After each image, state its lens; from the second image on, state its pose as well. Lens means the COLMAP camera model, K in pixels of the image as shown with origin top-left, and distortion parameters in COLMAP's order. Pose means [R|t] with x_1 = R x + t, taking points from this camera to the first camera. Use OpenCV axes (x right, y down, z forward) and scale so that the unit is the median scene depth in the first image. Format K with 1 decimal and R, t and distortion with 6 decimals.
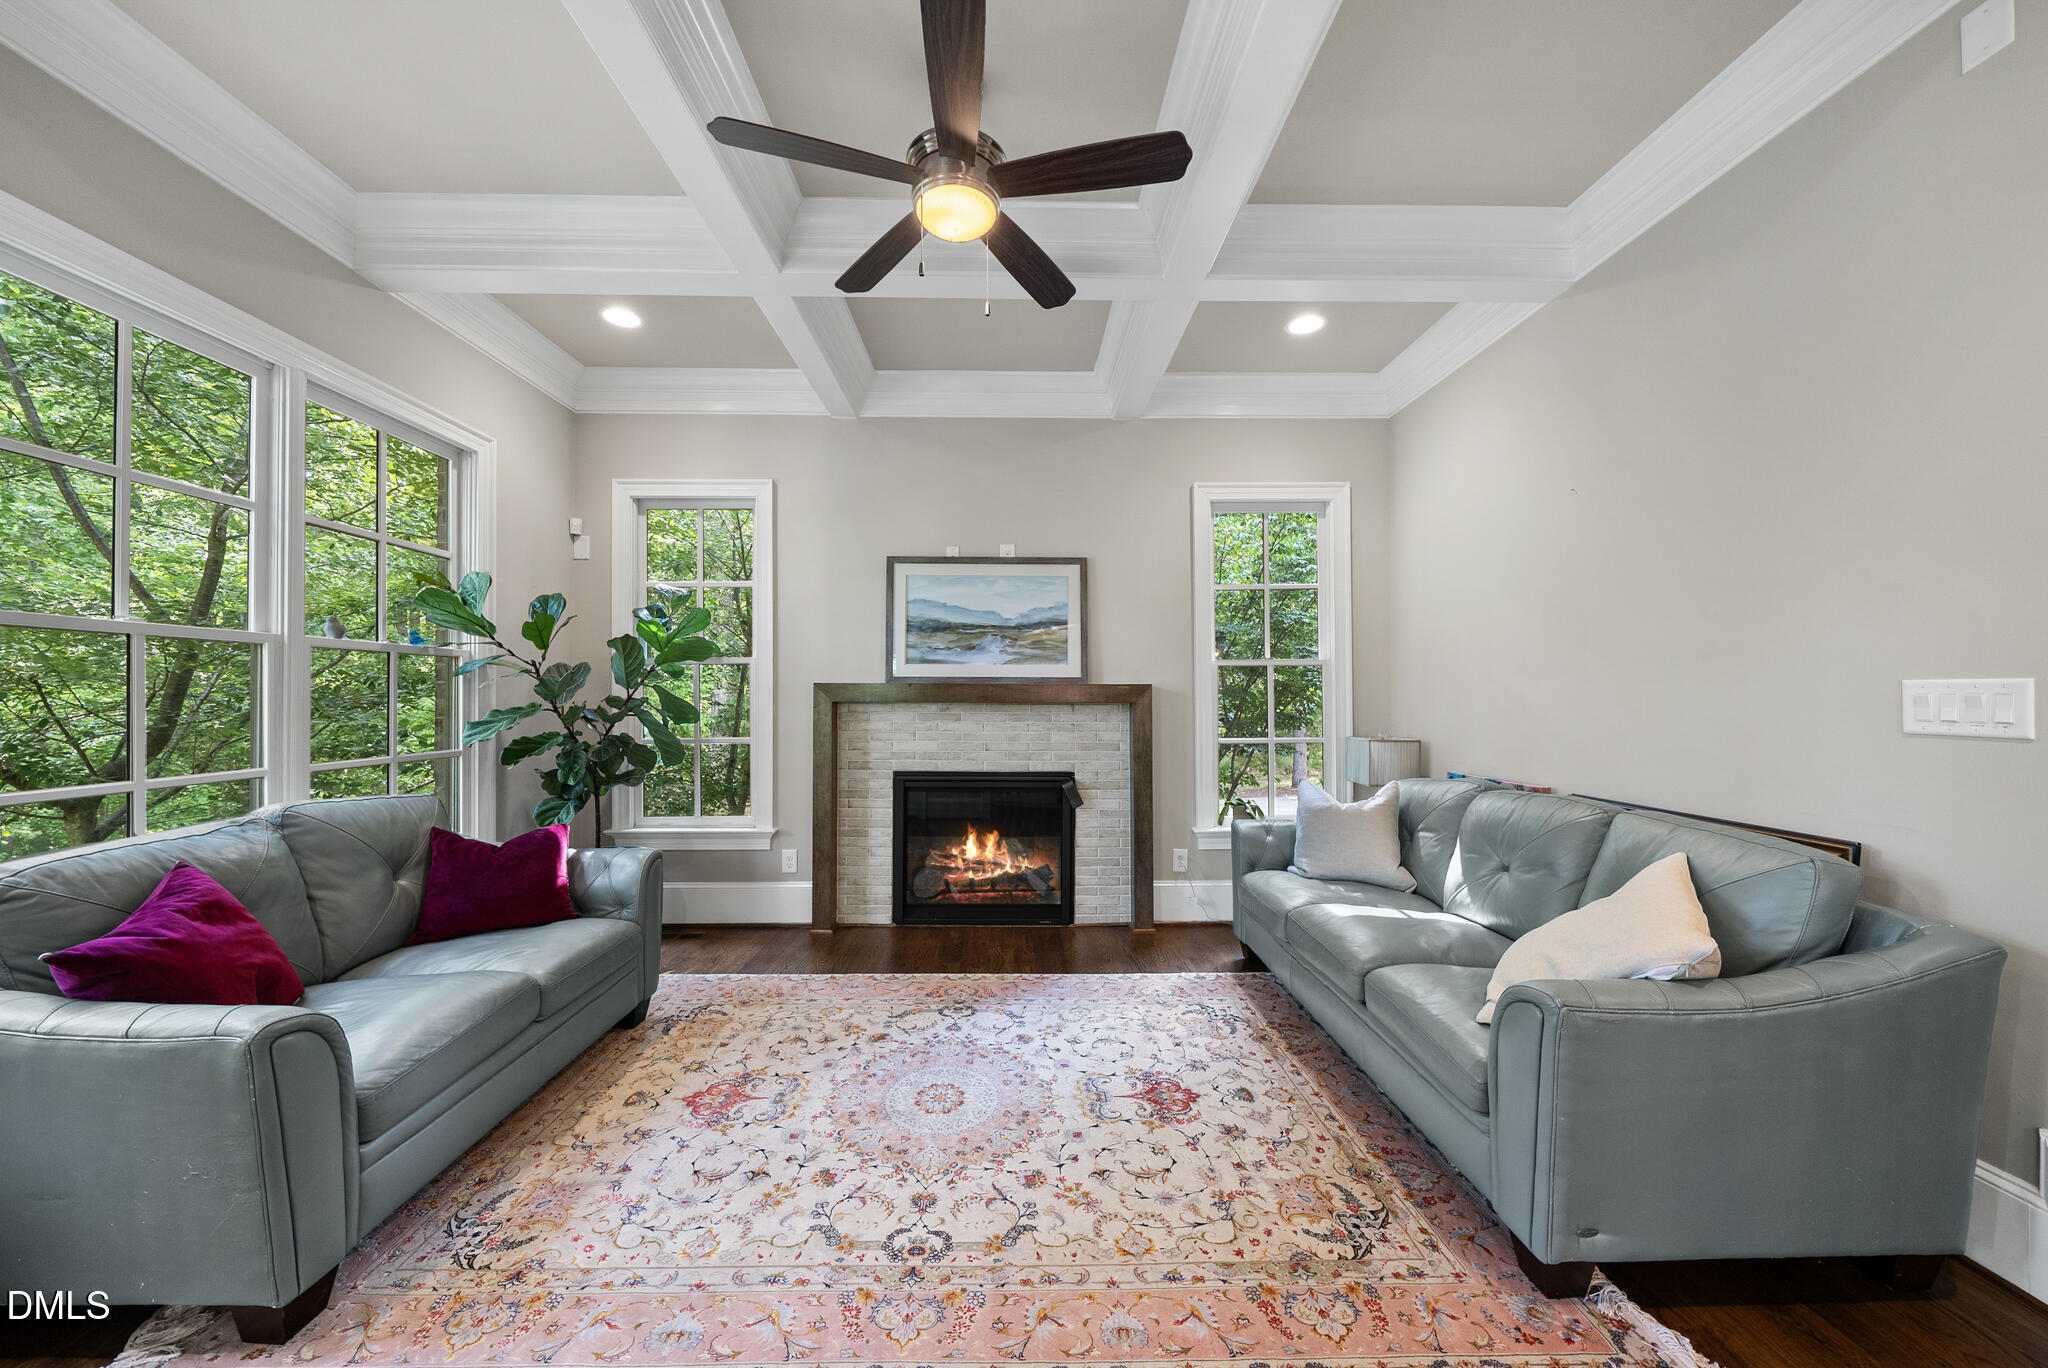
lens RADIAL K [[724.2, 0, 1015.1], [0, 724.2, 691.8], [0, 0, 1]] dist [-0.008042, 0.000380]
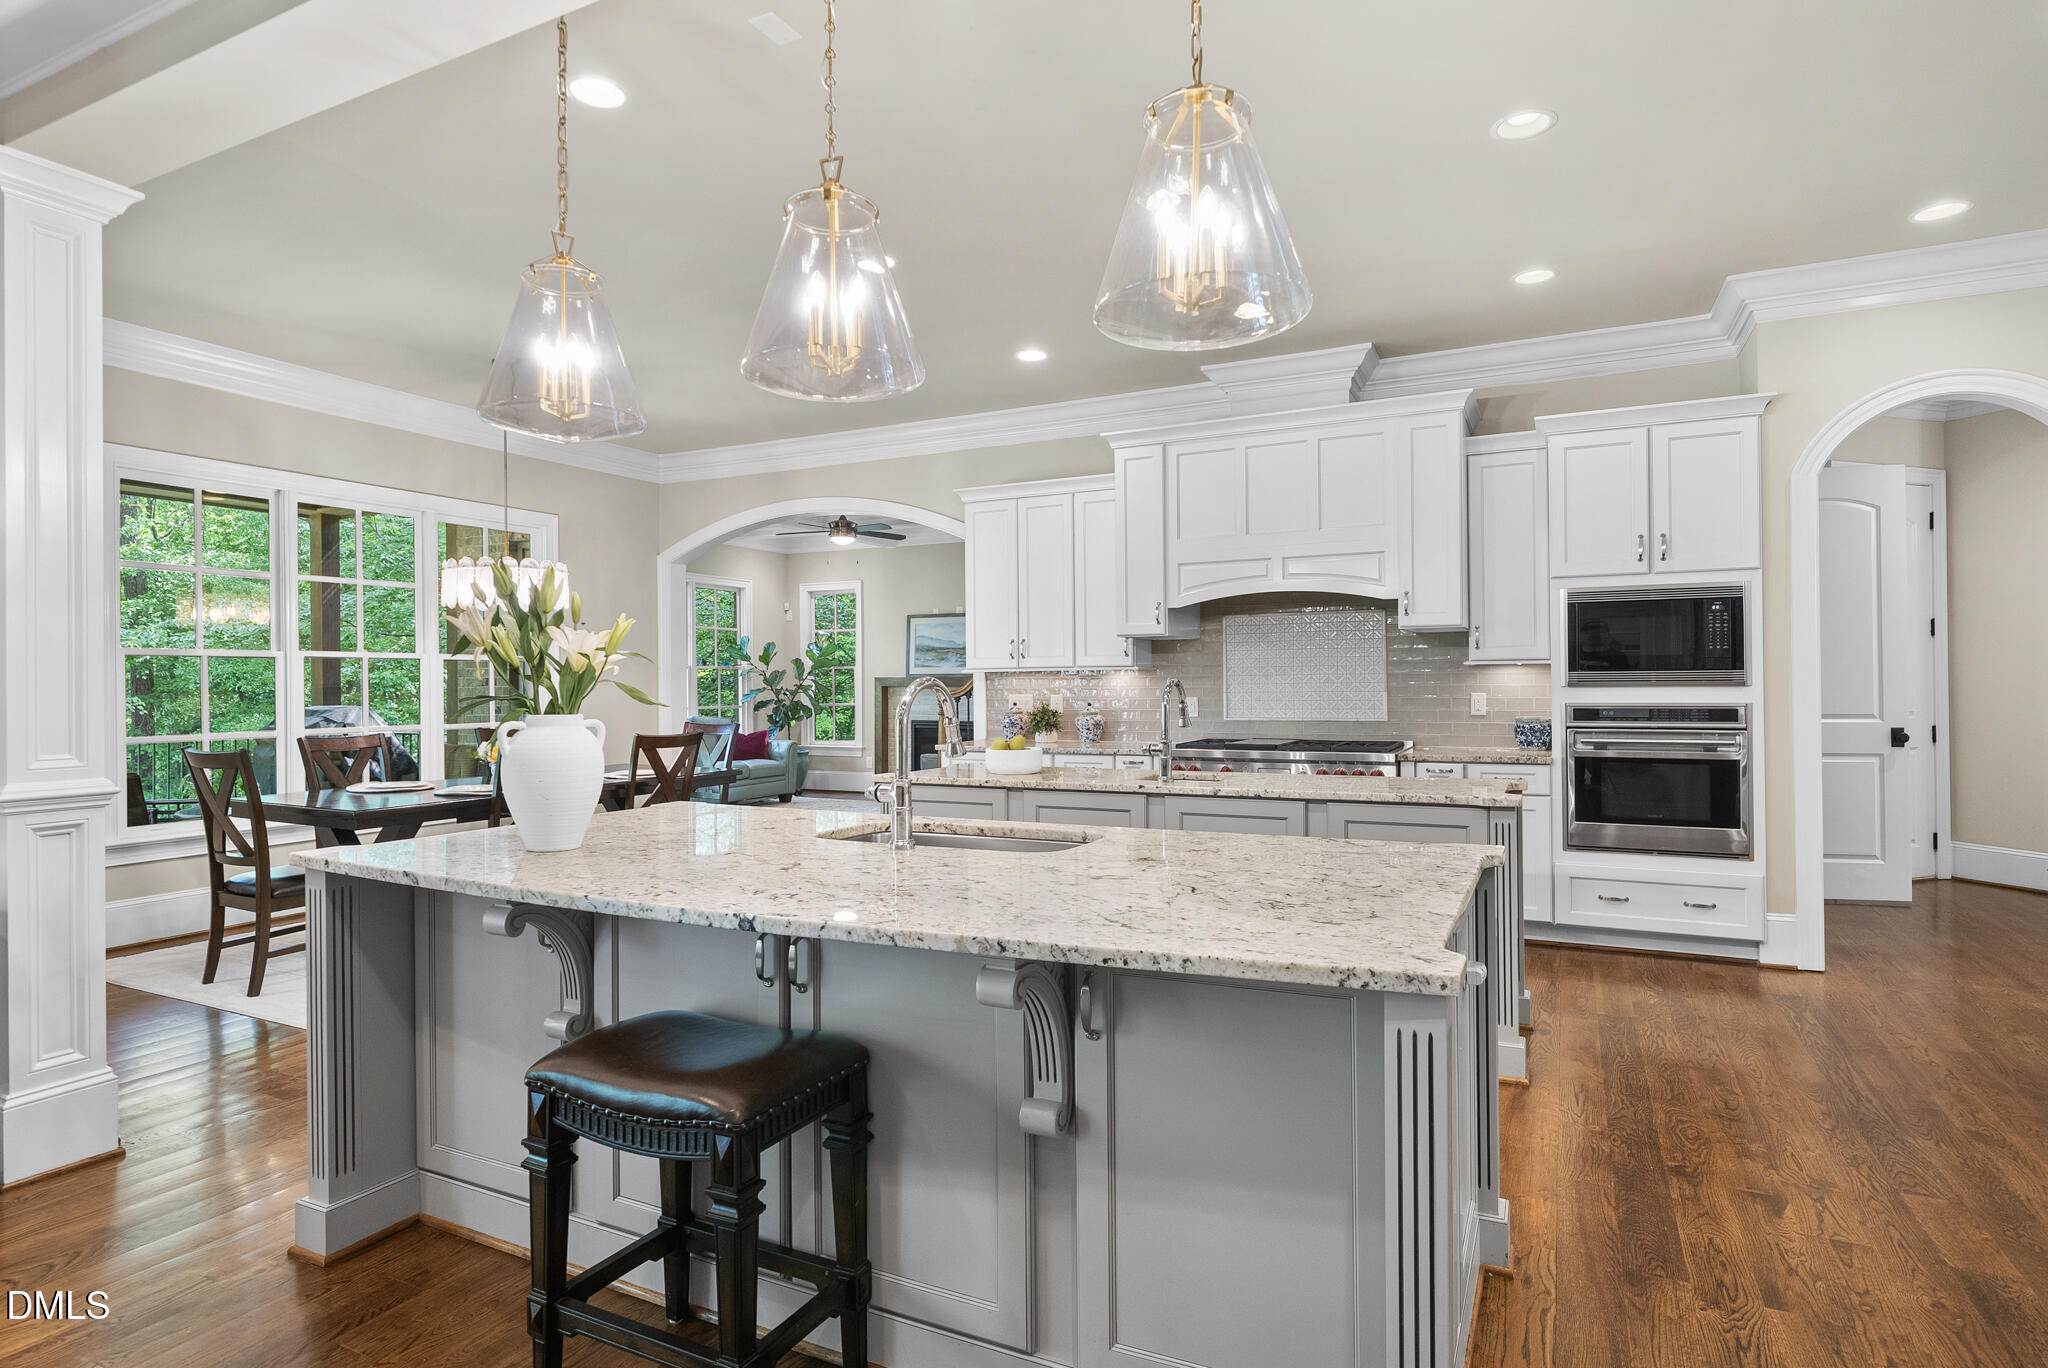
lens RADIAL K [[1085.7, 0, 1019.2], [0, 1085.7, 677.6], [0, 0, 1]] dist [-0.005178, -0.000602]
pose [[0.888821, -0.006107, -0.458214, 1.840140], [0.008990, 0.999951, 0.004110, -0.024727], [0.458167, -0.007773, 0.888832, -1.937146]]
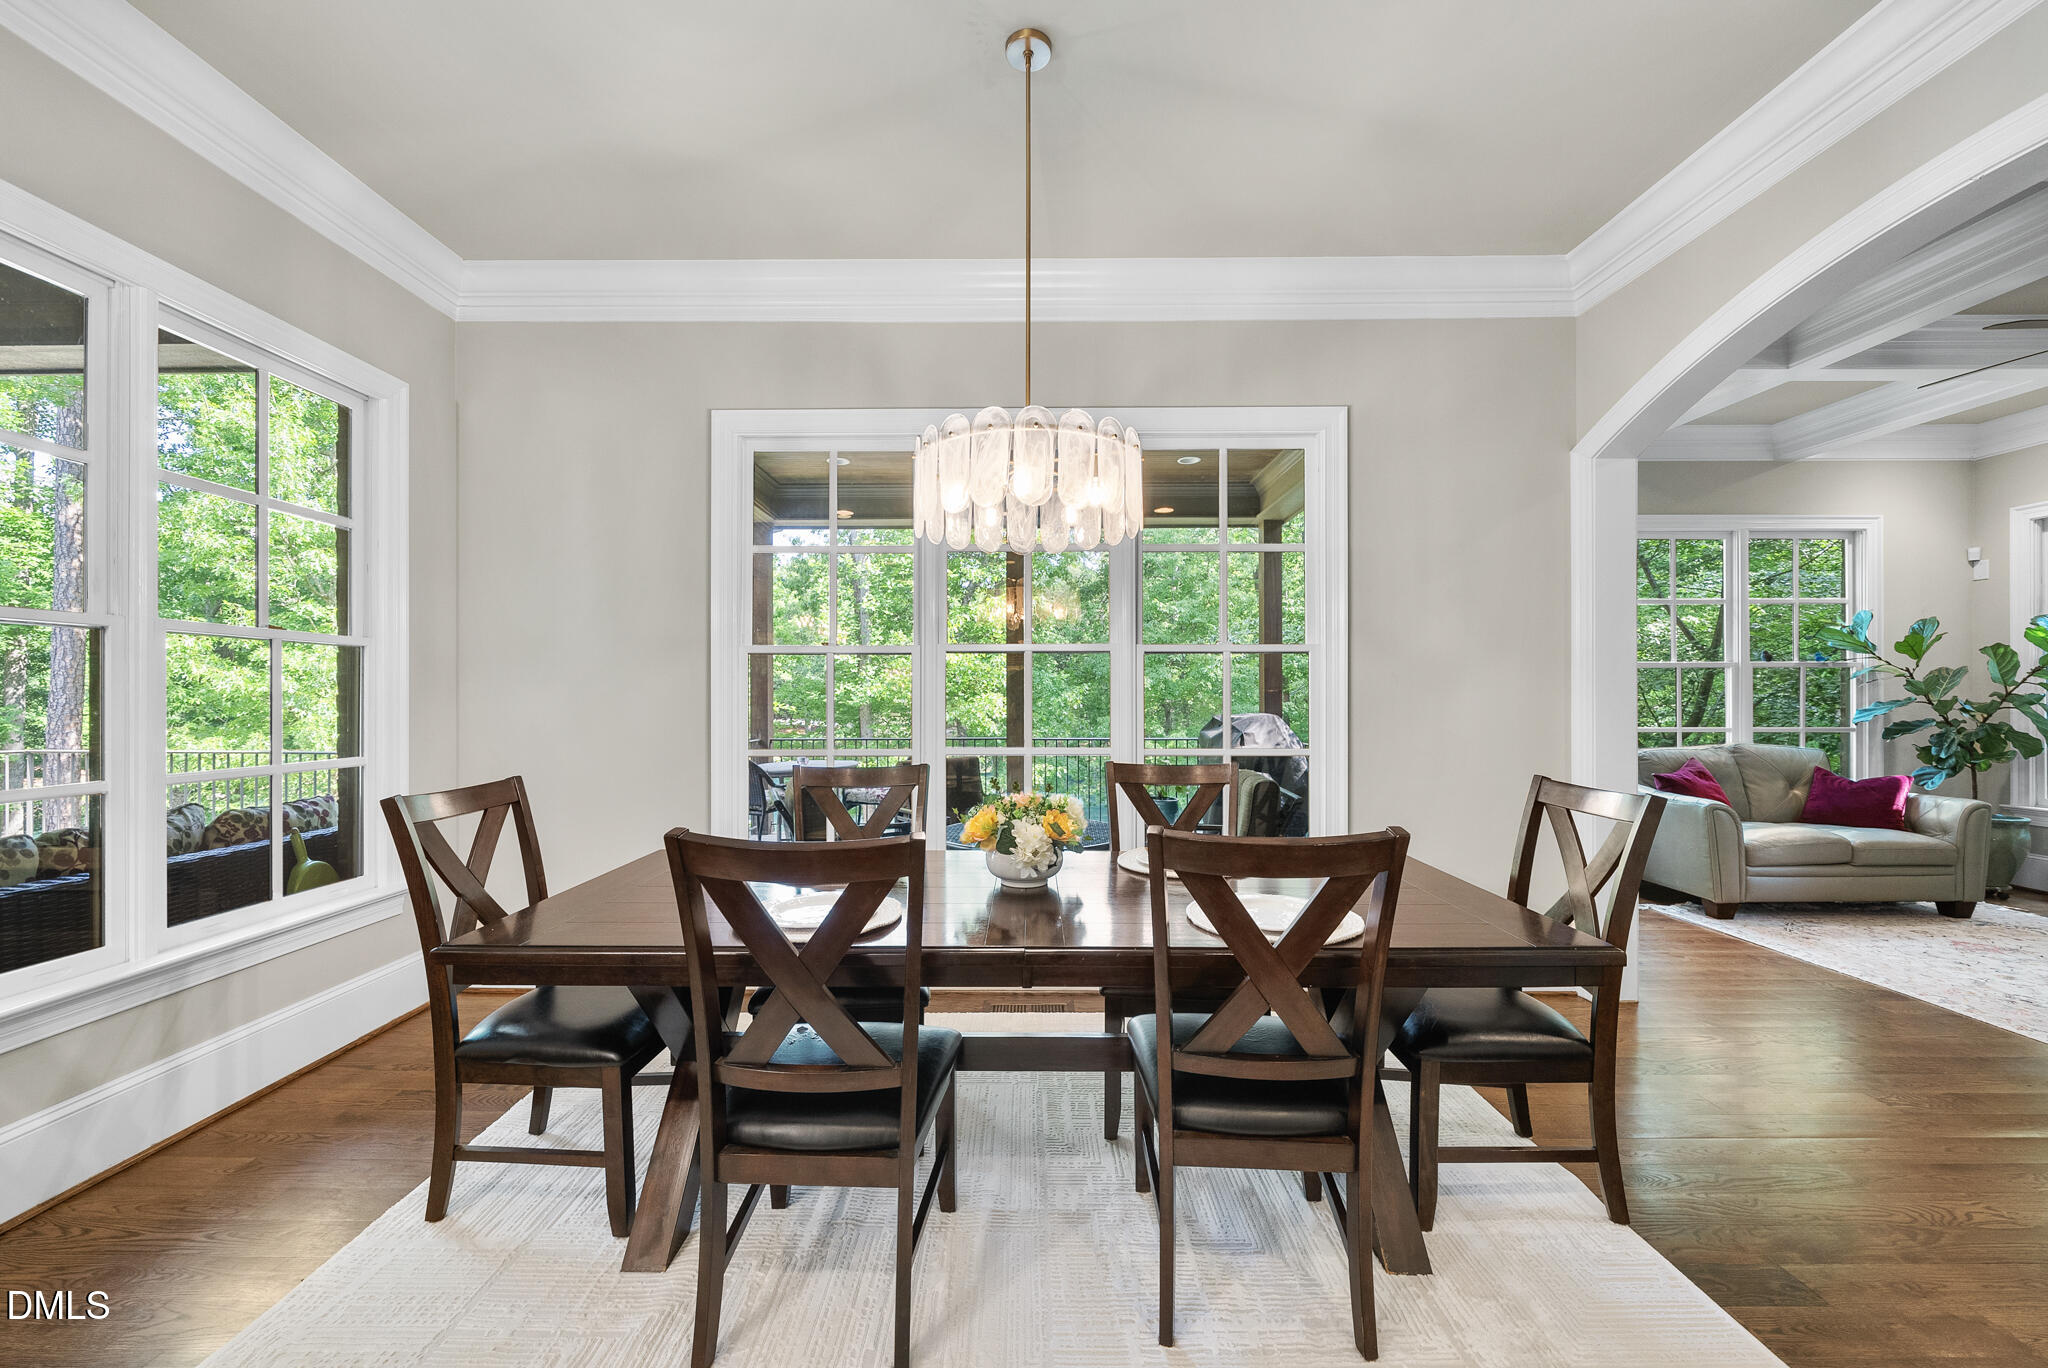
lens RADIAL K [[822.8, 0, 1019.8], [0, 822.8, 687.5], [0, 0, 1]] dist [0.001295, 0.000185]
pose [[-0.004818, -0.003037, -0.999984, 0.969929], [0.005659, 0.999979, -0.003064, -0.008351], [0.999972, -0.005673, -0.004801, -0.750926]]
